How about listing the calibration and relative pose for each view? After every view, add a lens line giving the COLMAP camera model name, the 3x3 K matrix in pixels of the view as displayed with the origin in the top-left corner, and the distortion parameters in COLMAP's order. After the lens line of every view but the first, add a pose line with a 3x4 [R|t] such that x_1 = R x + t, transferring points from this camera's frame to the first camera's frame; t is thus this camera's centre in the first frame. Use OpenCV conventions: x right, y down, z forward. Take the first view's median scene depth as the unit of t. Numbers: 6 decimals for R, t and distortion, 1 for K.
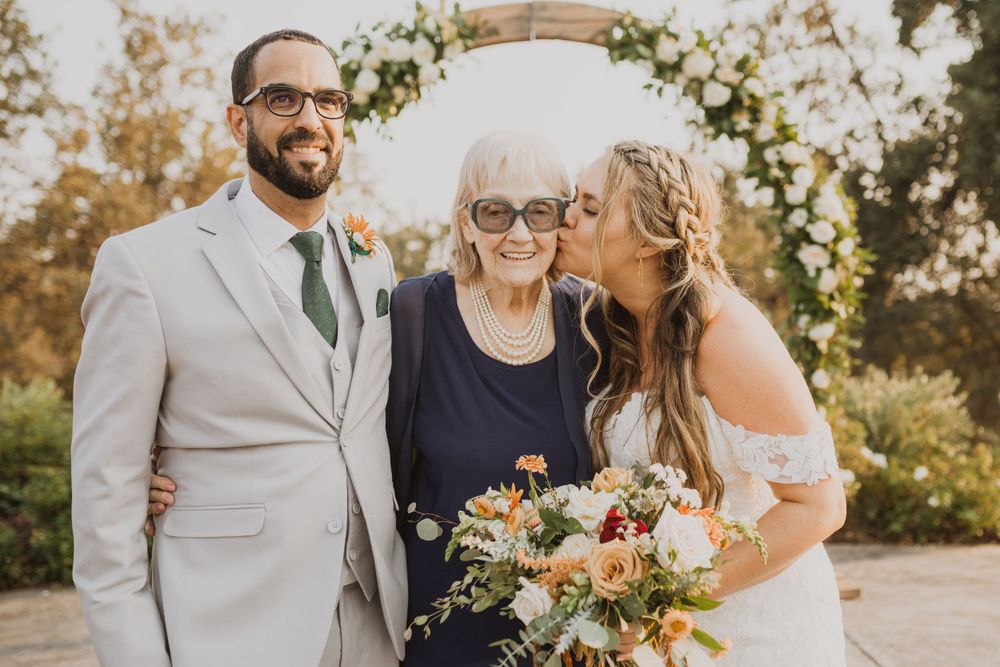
lens RADIAL K [[1165.0, 0, 587.8], [0, 1165.0, 380.0], [0, 0, 1]] dist [-0.045994, 0.041414]
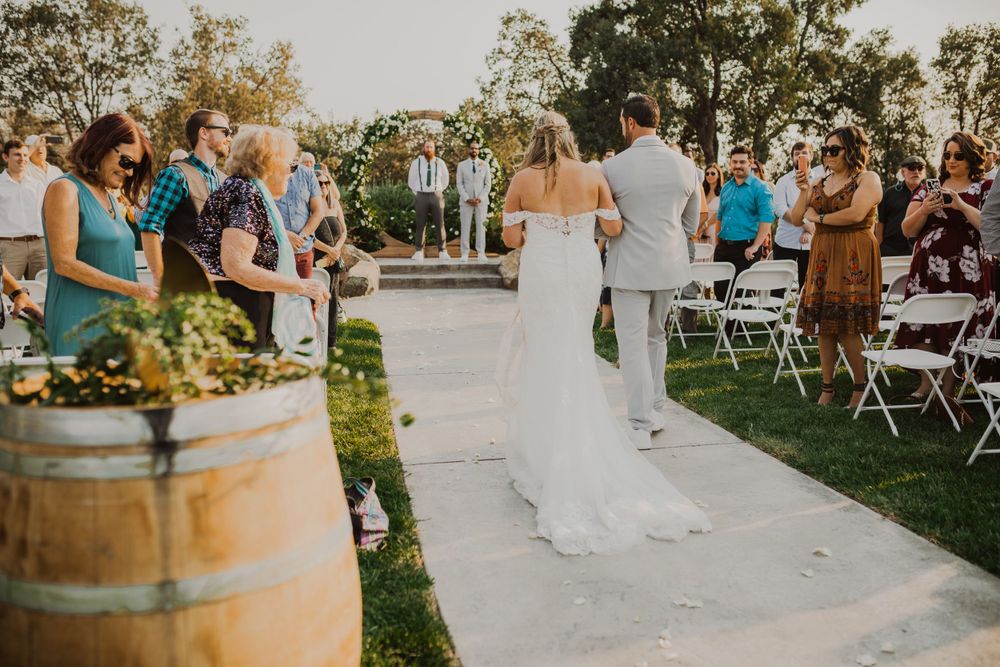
lens RADIAL K [[944.6, 0, 499.6], [0, 944.6, 334.2], [0, 0, 1]] dist [-0.065780, 0.092865]
pose [[0.996091, 0.024983, 0.084728, -0.048432], [-0.034041, 0.993654, 0.107205, 0.096713], [-0.081512, -0.109670, 0.990620, -2.439359]]
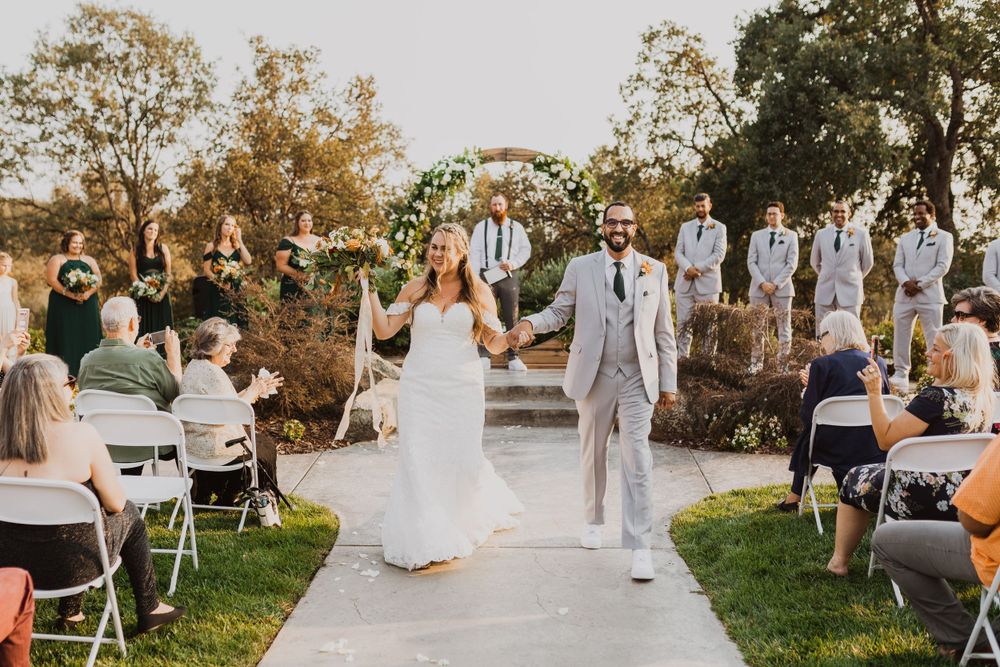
lens RADIAL K [[1051.4, 0, 447.5], [0, 1051.4, 338.8], [0, 0, 1]] dist [-0.010352, 0.015192]
pose [[0.992525, 0.046093, -0.112999, 0.116802], [-0.041840, 0.998334, 0.039724, 0.033092], [0.114642, -0.034700, 0.992801, -1.525463]]
